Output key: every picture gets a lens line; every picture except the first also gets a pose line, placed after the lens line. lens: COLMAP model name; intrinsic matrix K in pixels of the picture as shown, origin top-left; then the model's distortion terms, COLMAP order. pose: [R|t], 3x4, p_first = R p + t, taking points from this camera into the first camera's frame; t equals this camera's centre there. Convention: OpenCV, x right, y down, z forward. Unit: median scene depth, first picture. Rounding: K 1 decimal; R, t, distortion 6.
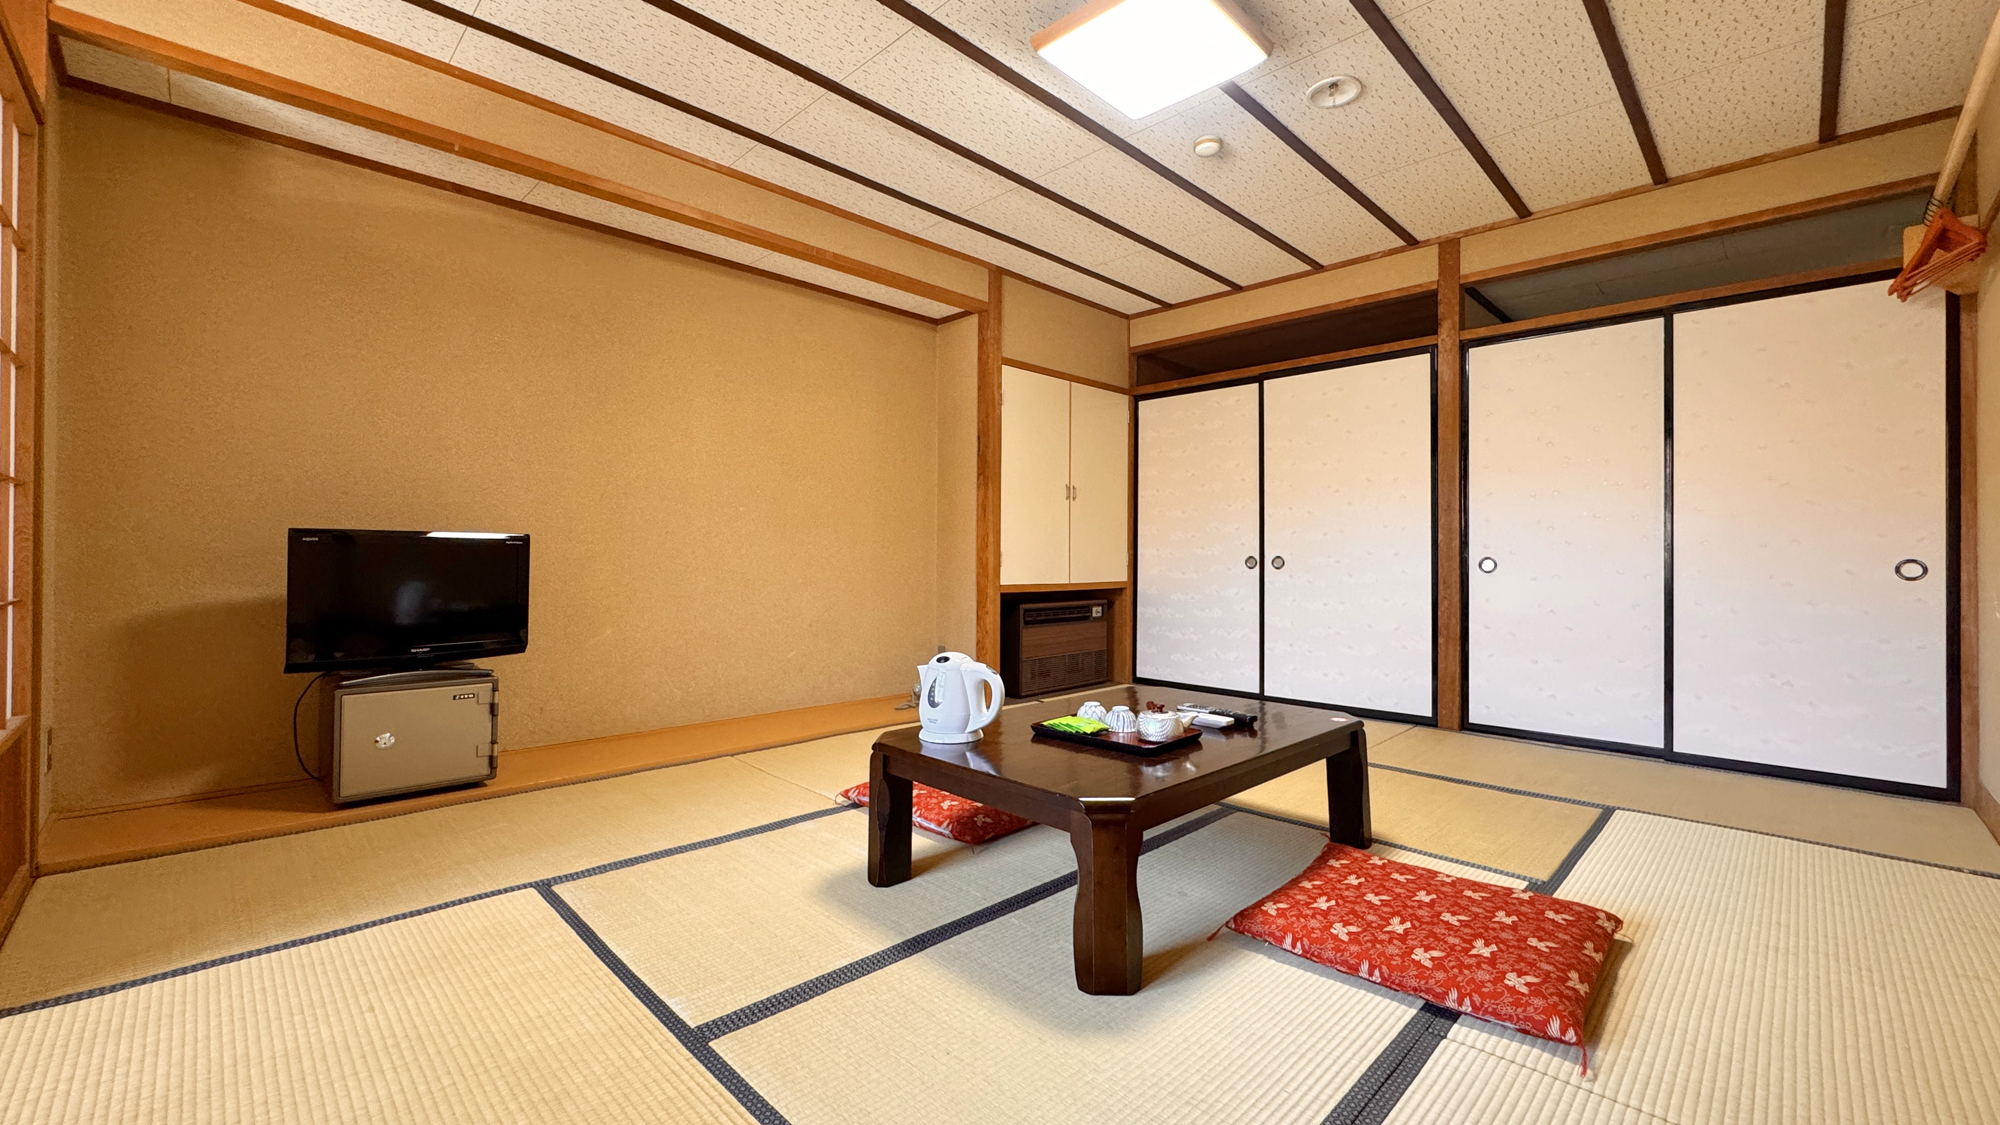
lens RADIAL K [[791.2, 0, 1000.0], [0, 791.2, 562.5], [0, 0, 1]] dist [-0.049892, -0.000197]
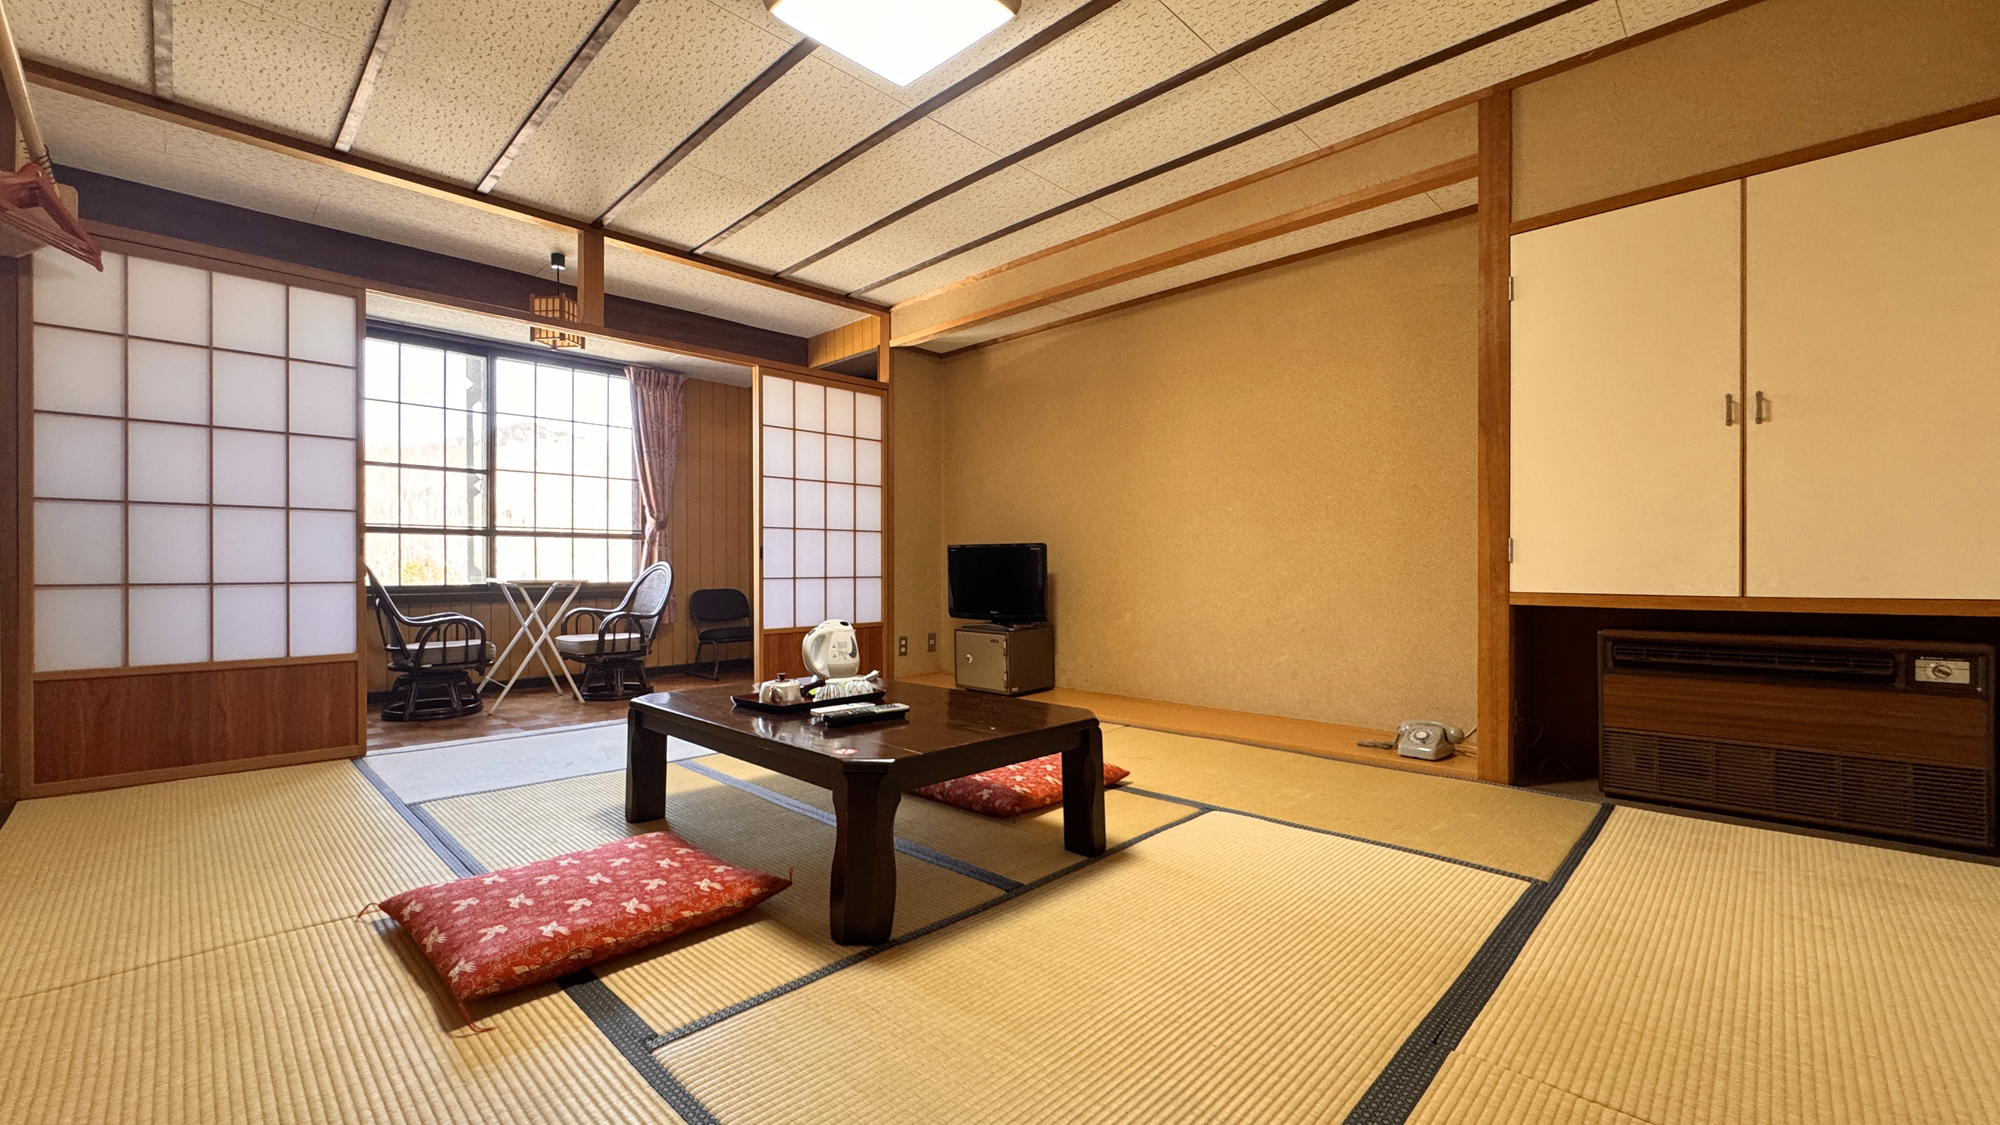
lens RADIAL K [[803.7, 0, 1000.0], [0, 803.7, 562.5], [0, 0, 1]] dist [0.001113, 0.000019]
pose [[0.008768, -0.011865, -0.999891, 0.669867], [0.001737, 0.999928, -0.011850, 0.012209], [0.999960, -0.001633, 0.008788, 0.626147]]
